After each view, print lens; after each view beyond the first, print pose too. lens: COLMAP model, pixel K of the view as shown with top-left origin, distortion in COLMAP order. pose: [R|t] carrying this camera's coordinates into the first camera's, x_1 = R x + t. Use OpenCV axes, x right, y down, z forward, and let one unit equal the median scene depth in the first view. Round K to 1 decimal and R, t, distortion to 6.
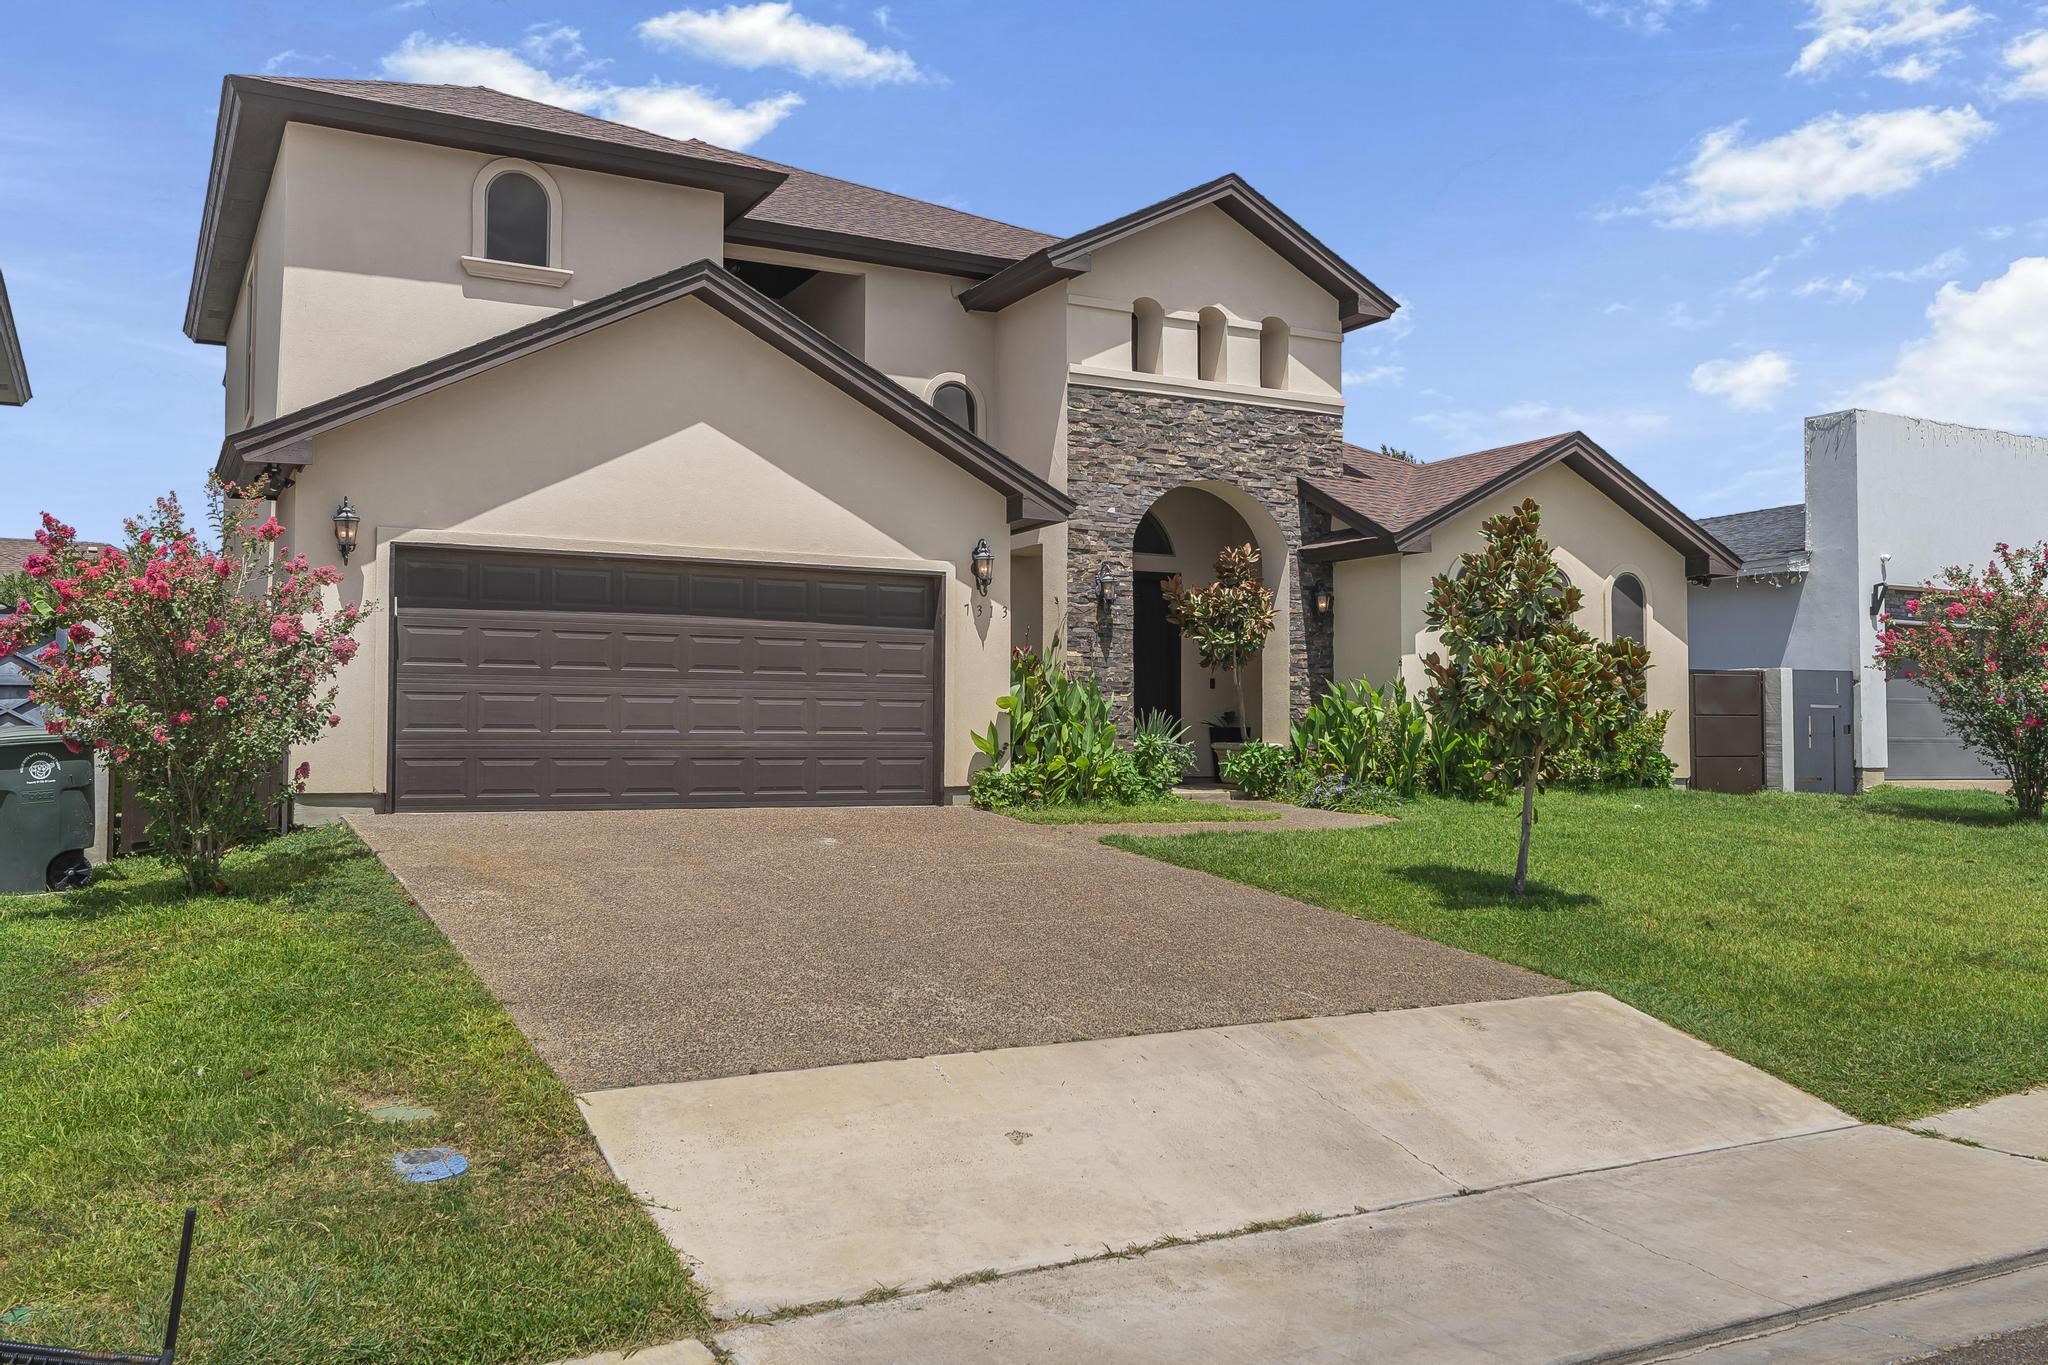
lens RADIAL K [[1726.8, 0, 1029.8], [0, 1726.8, 681.9], [0, 0, 1]] dist [0.001132, 0.010184]
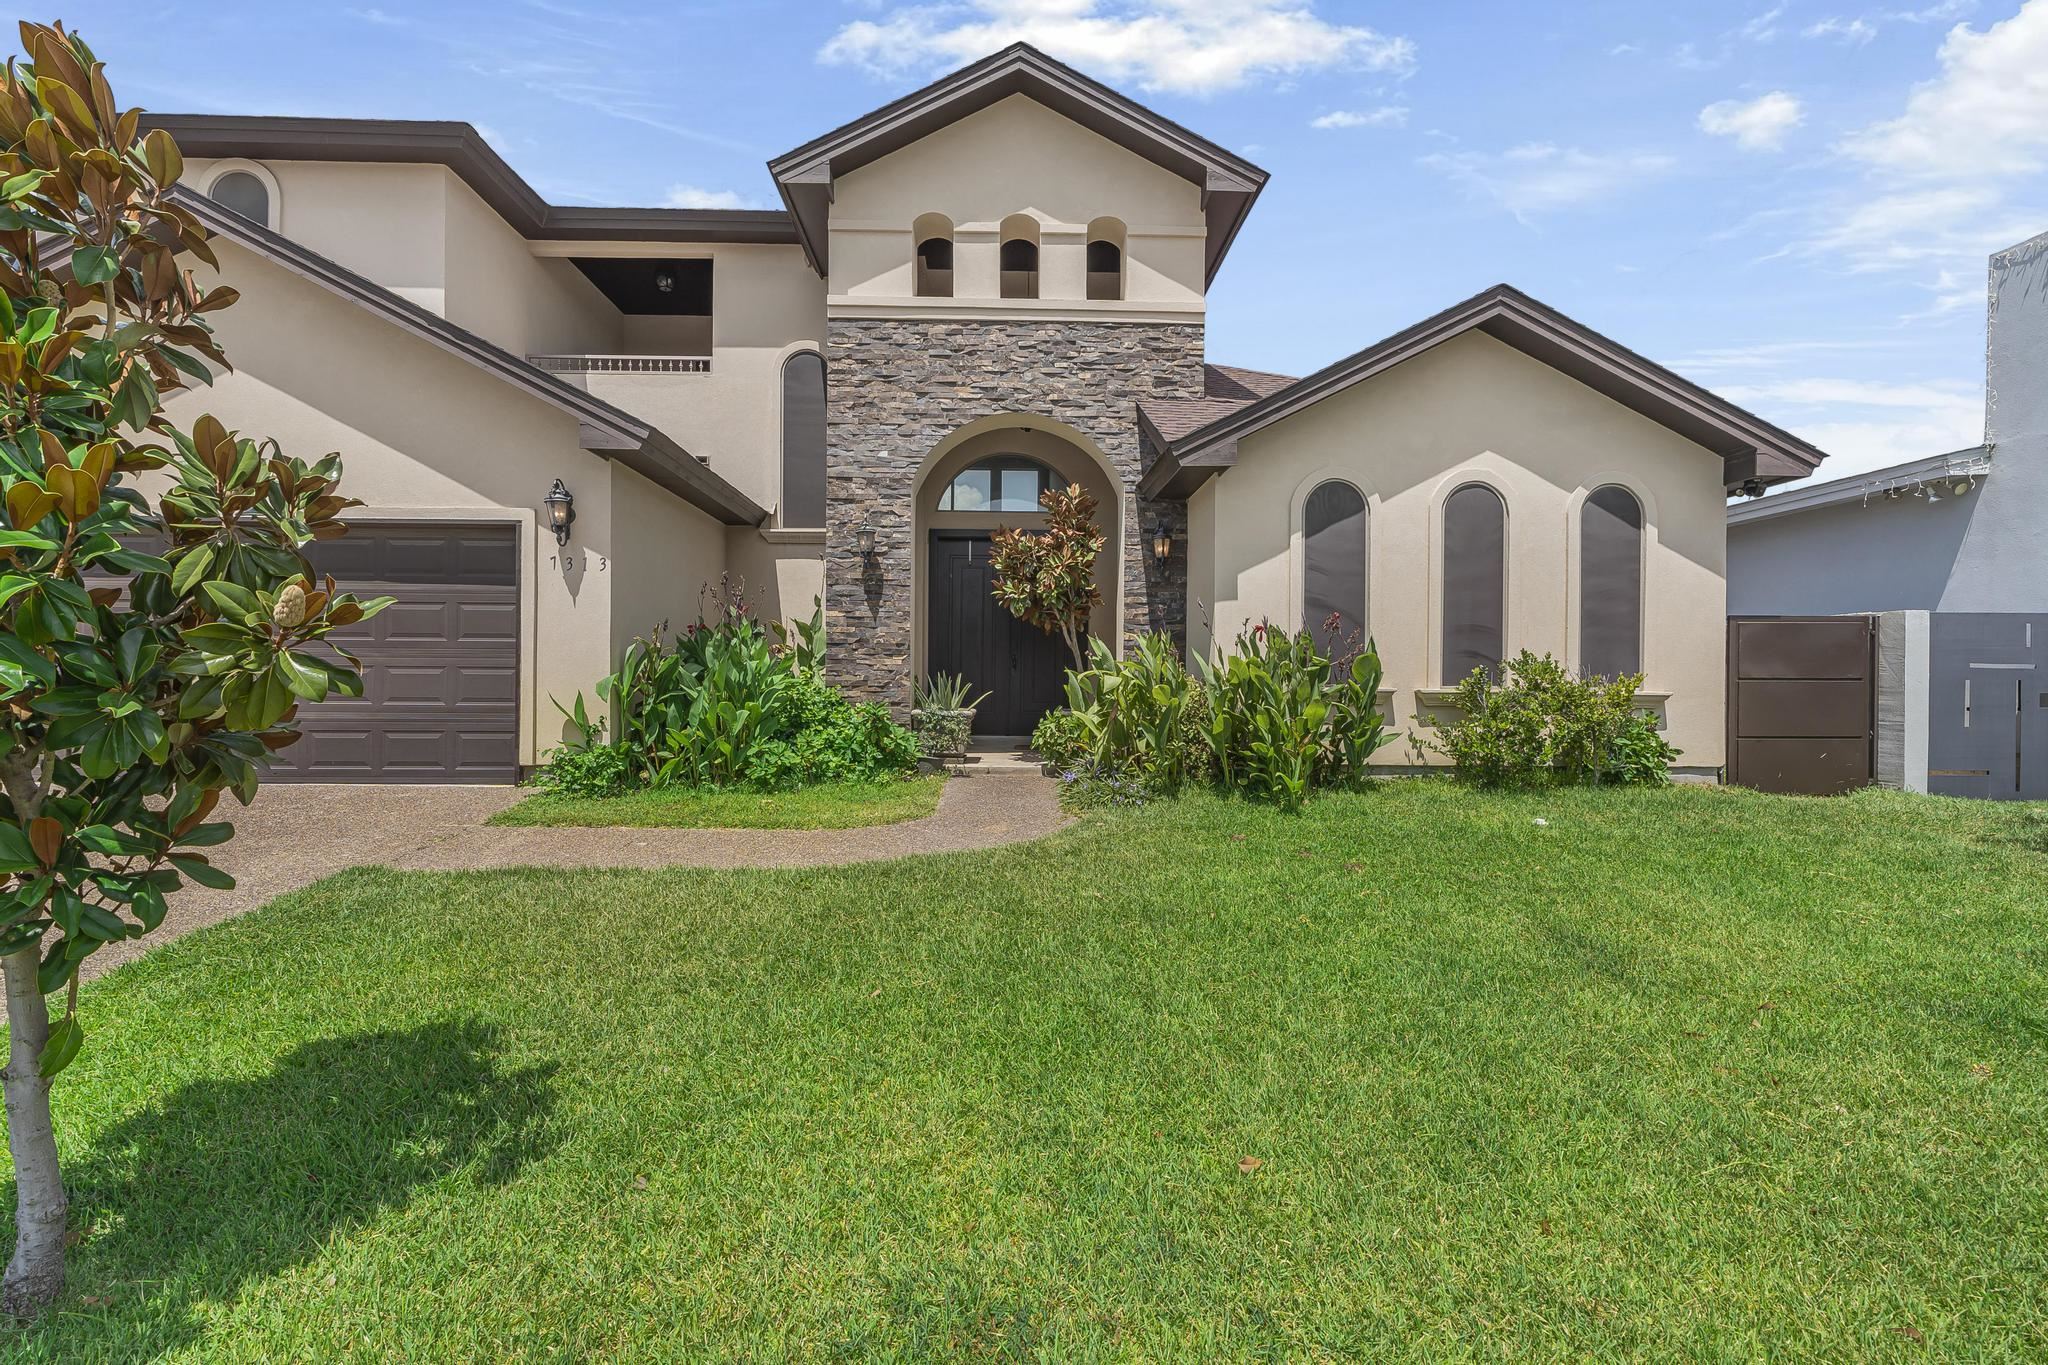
lens RADIAL K [[930.8, 0, 1018.2], [0, 930.8, 688.5], [0, 0, 1]] dist [-0.007976, 0.003444]
pose [[0.891637, 0.006305, -0.452708, 0.320151], [0.011564, 0.999260, 0.036693, 0.006127], [0.452604, -0.037952, 0.890904, 0.571821]]
